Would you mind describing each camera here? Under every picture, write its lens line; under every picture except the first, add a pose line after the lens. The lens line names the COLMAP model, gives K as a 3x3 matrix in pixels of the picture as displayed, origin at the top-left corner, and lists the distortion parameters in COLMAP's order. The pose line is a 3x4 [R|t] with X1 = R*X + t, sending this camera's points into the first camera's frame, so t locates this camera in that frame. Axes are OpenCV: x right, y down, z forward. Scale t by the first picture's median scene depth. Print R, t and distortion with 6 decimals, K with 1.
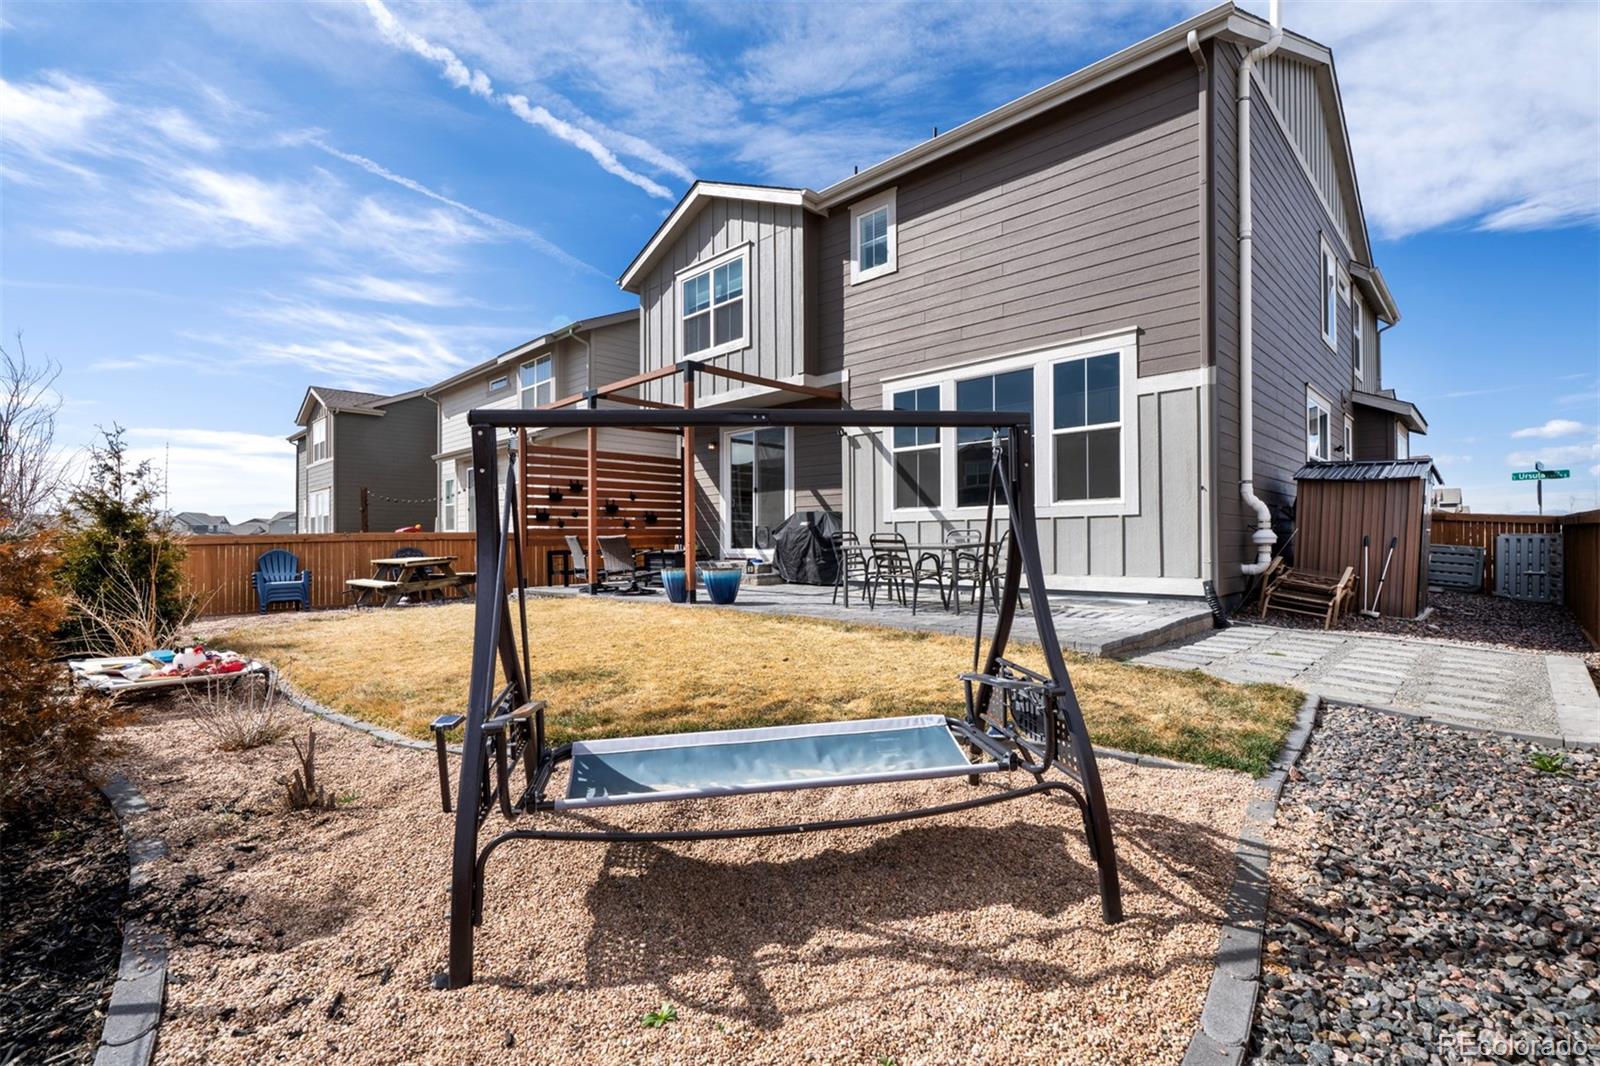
lens RADIAL K [[728.3, 0, 801.8], [0, 728.3, 533.0], [0, 0, 1]] dist [0.002698, 0.000427]
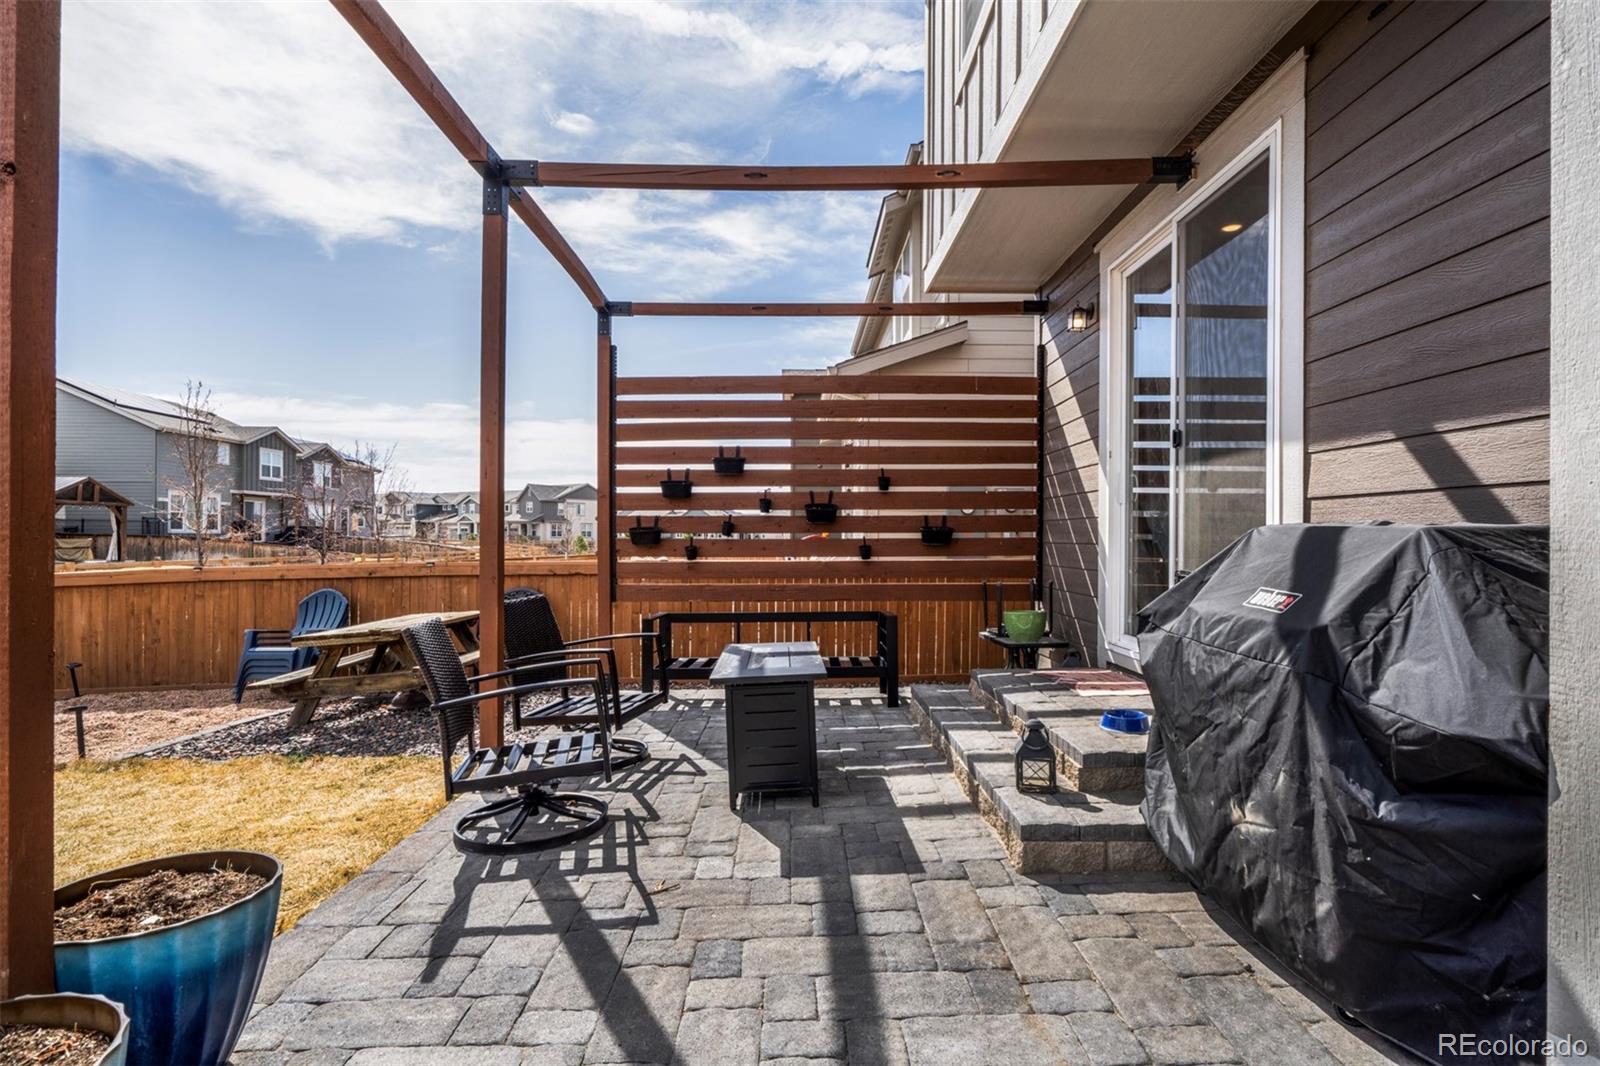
lens RADIAL K [[799.0, 0, 800.0], [0, 799.0, 533.0], [0, 0, 1]] dist [-0.000184, -0.000009]
pose [[0.700968, 0.004832, -0.713177, 0.061355], [0.002833, 0.999950, 0.009560, -0.031199], [0.713188, -0.008722, 0.700919, 0.794923]]
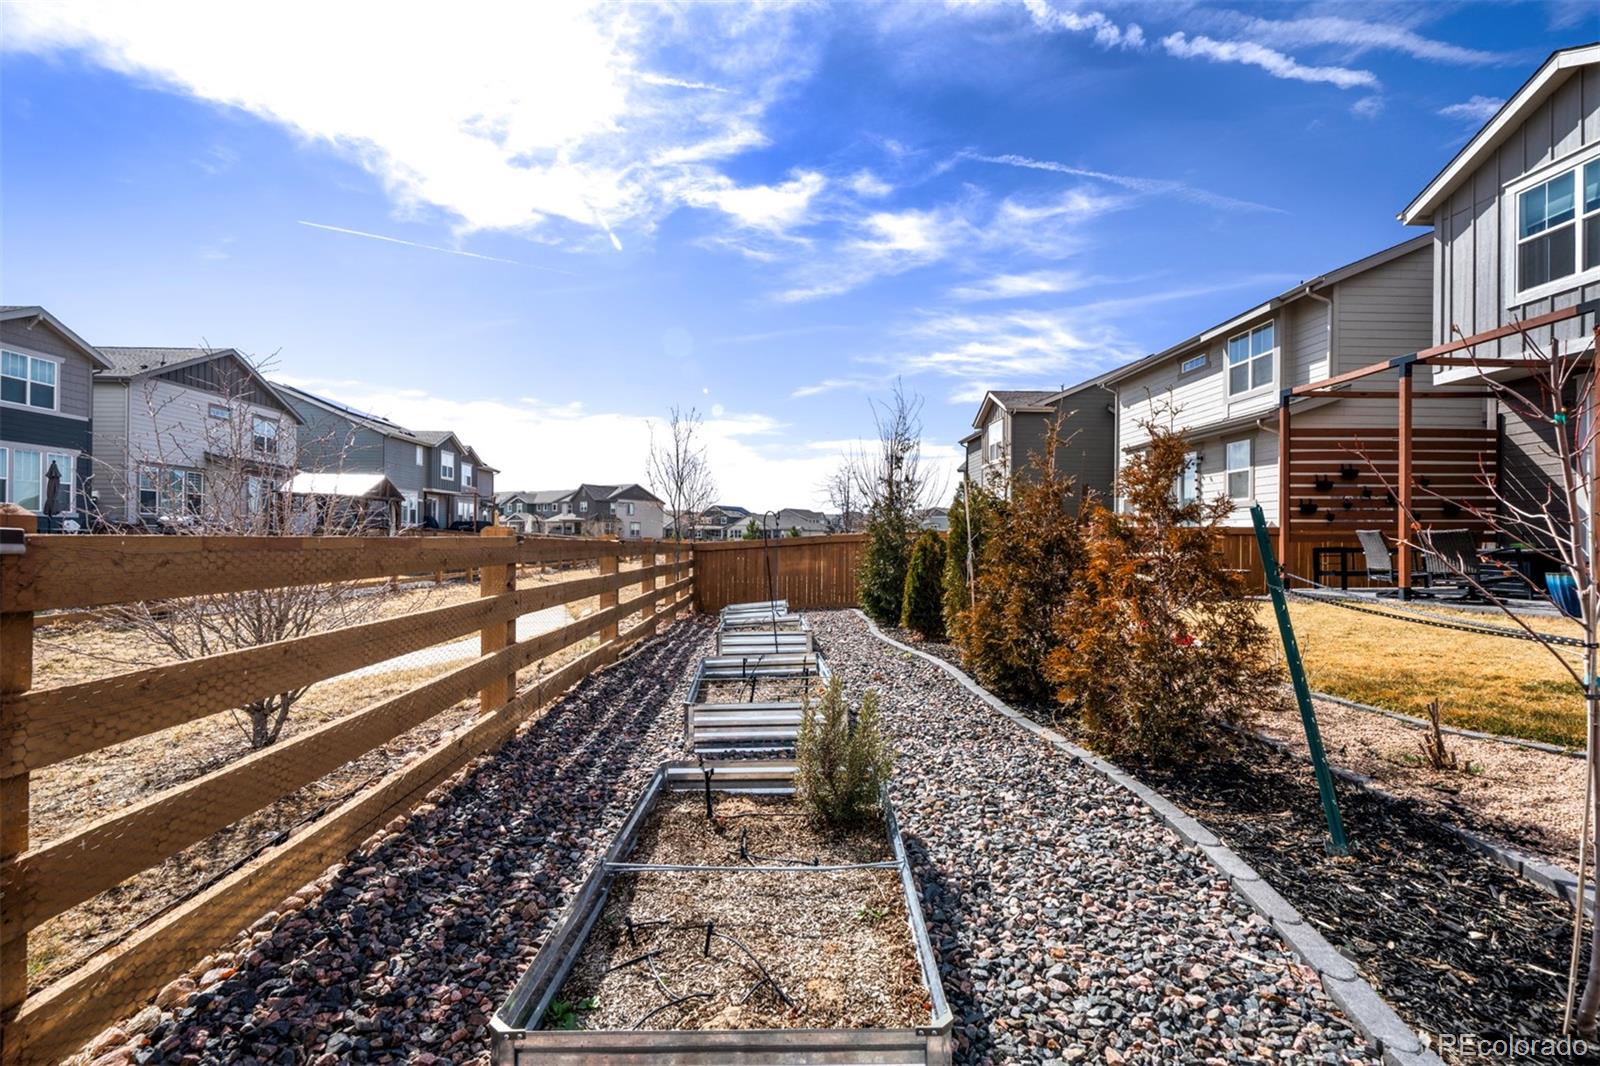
lens RADIAL K [[811.6, 0, 781.0], [0, 811.6, 541.3], [0, 0, 1]] dist [0.000208, -0.001344]
pose [[0.718394, 0.012175, -0.695530, -0.145319], [-0.001571, 0.999873, 0.015881, 0.002385], [0.695635, -0.010316, 0.718321, -0.157793]]
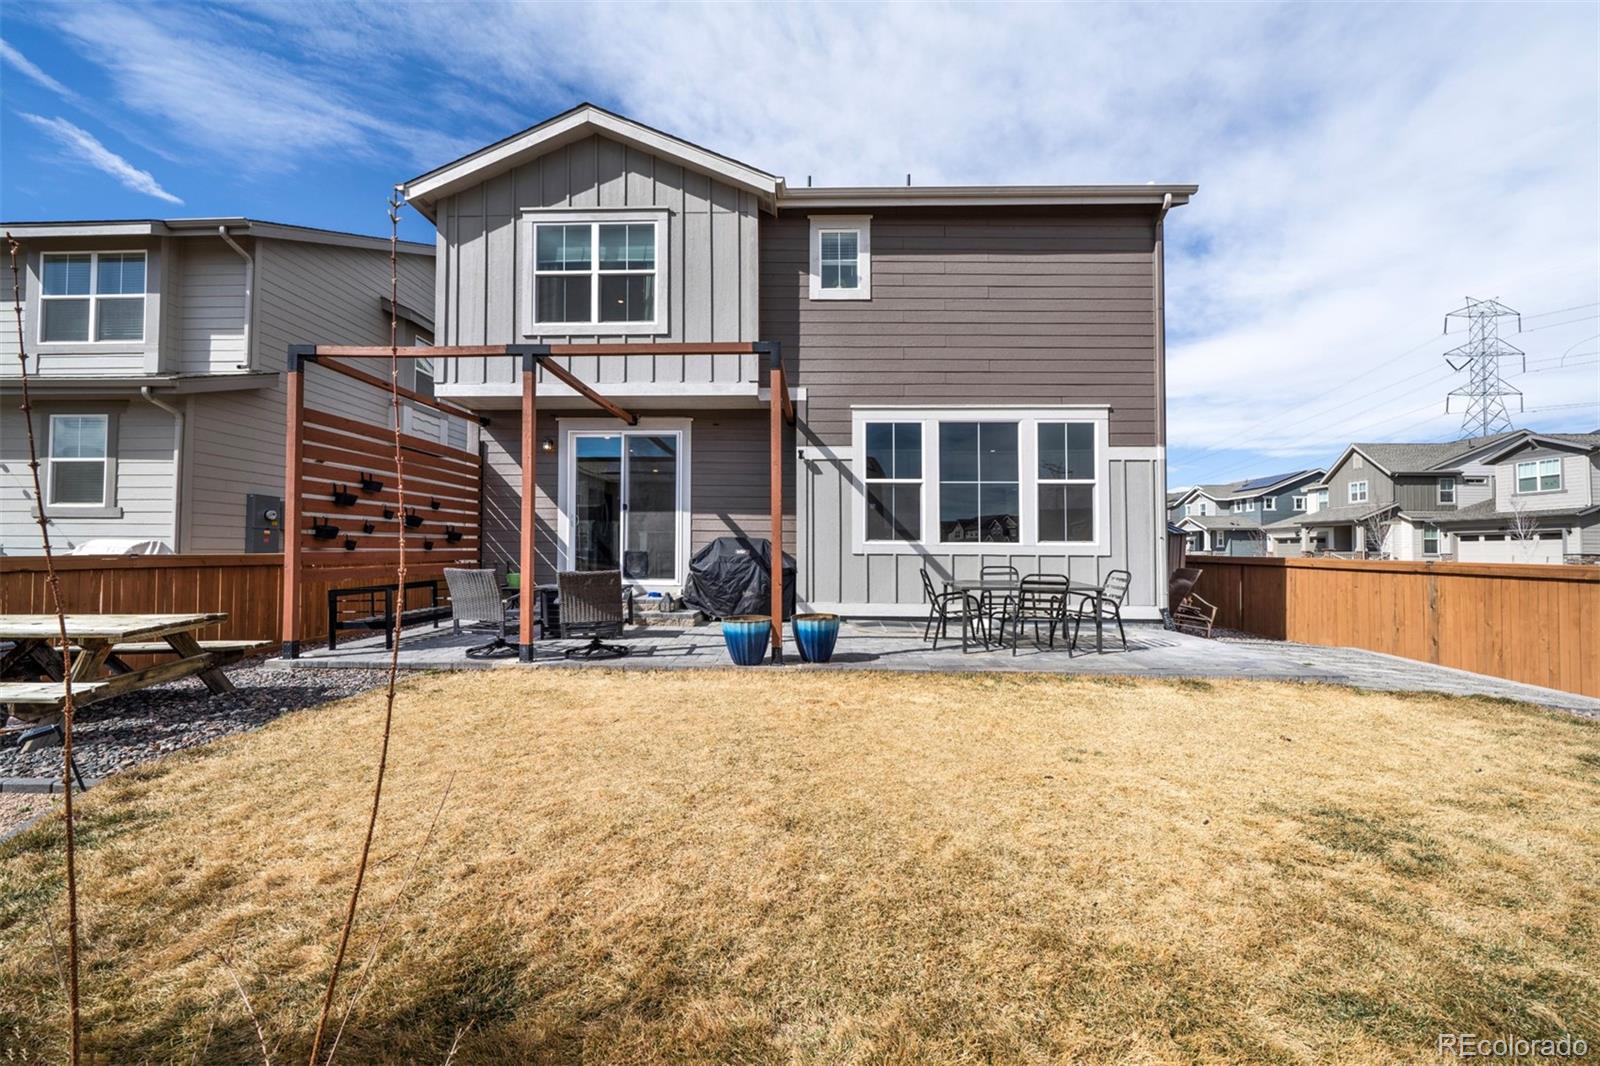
lens RADIAL K [[620.4, 0, 800.0], [0, 620.4, 533.0], [0, 0, 1]] dist [-0.001651, -0.000265]
pose [[0.735227, 0.032811, 0.677026, -0.453148], [-0.020283, 0.999445, -0.026411, -0.017842], [-0.677517, 0.005686, 0.735485, 0.407794]]
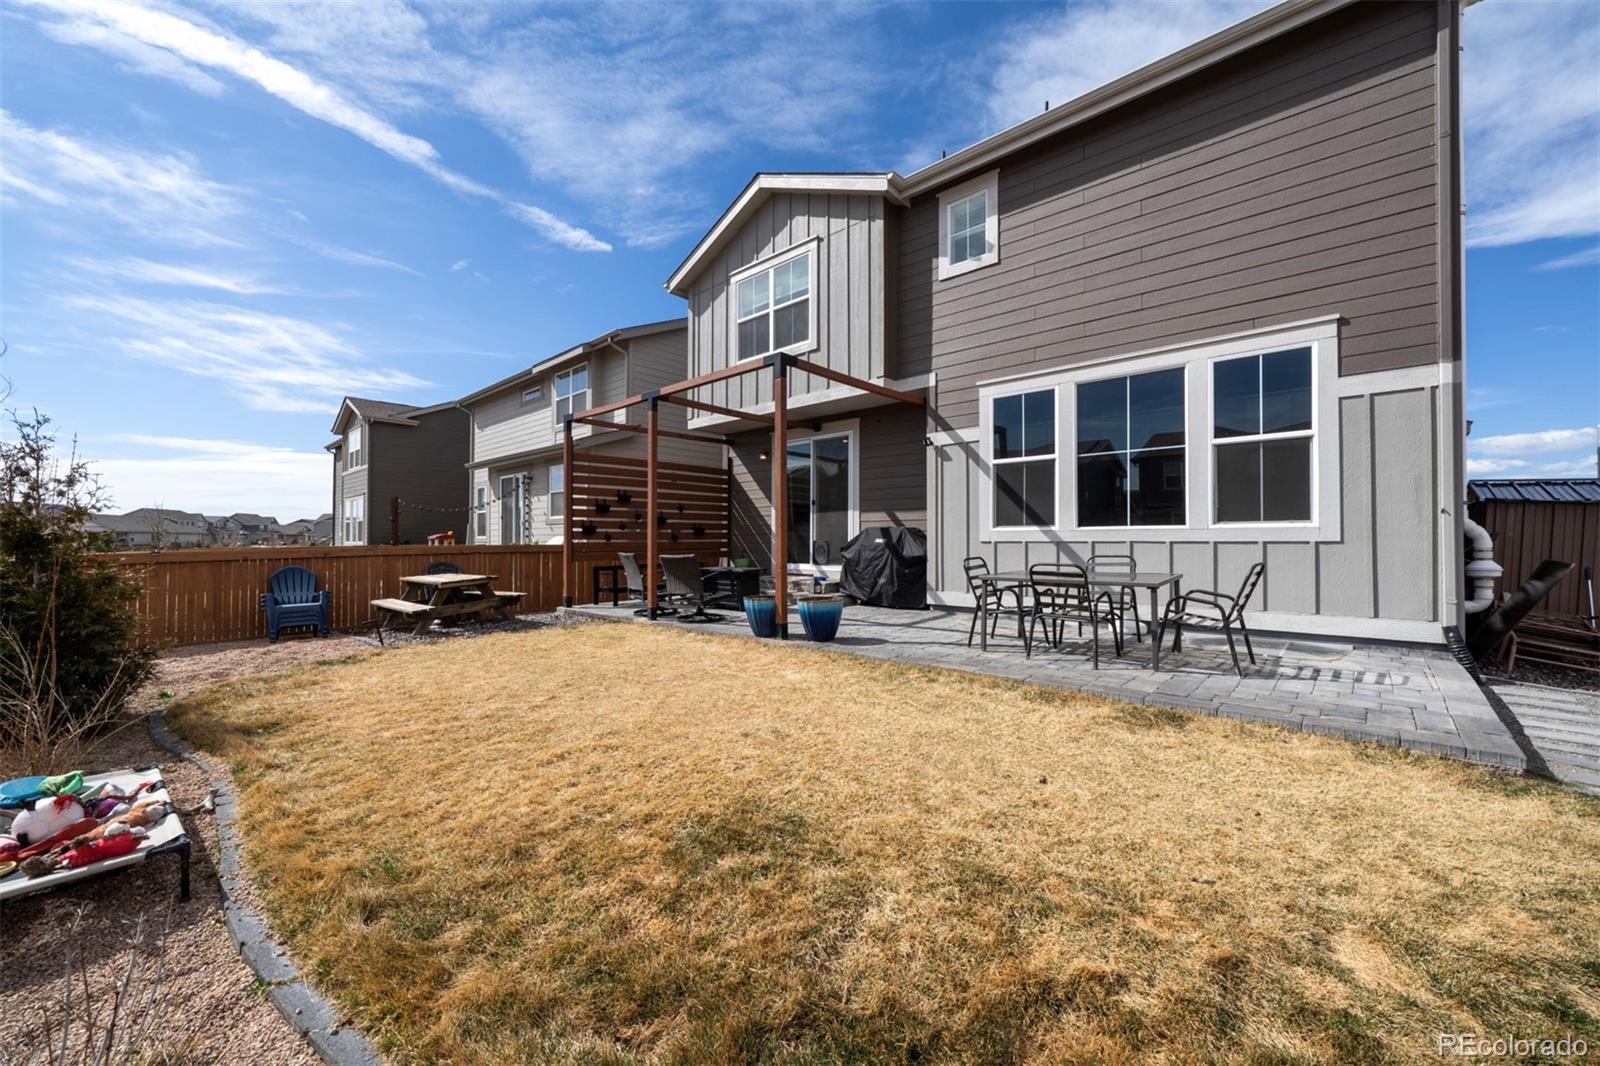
lens RADIAL K [[620.4, 0, 800.0], [0, 620.4, 533.0], [0, 0, 1]] dist [-0.001651, -0.000265]
pose [[0.999460, 0.007209, 0.032073, -0.123502], [-0.007121, 0.999971, -0.002878, -0.019862], [-0.032093, 0.002649, 0.999481, 0.221061]]
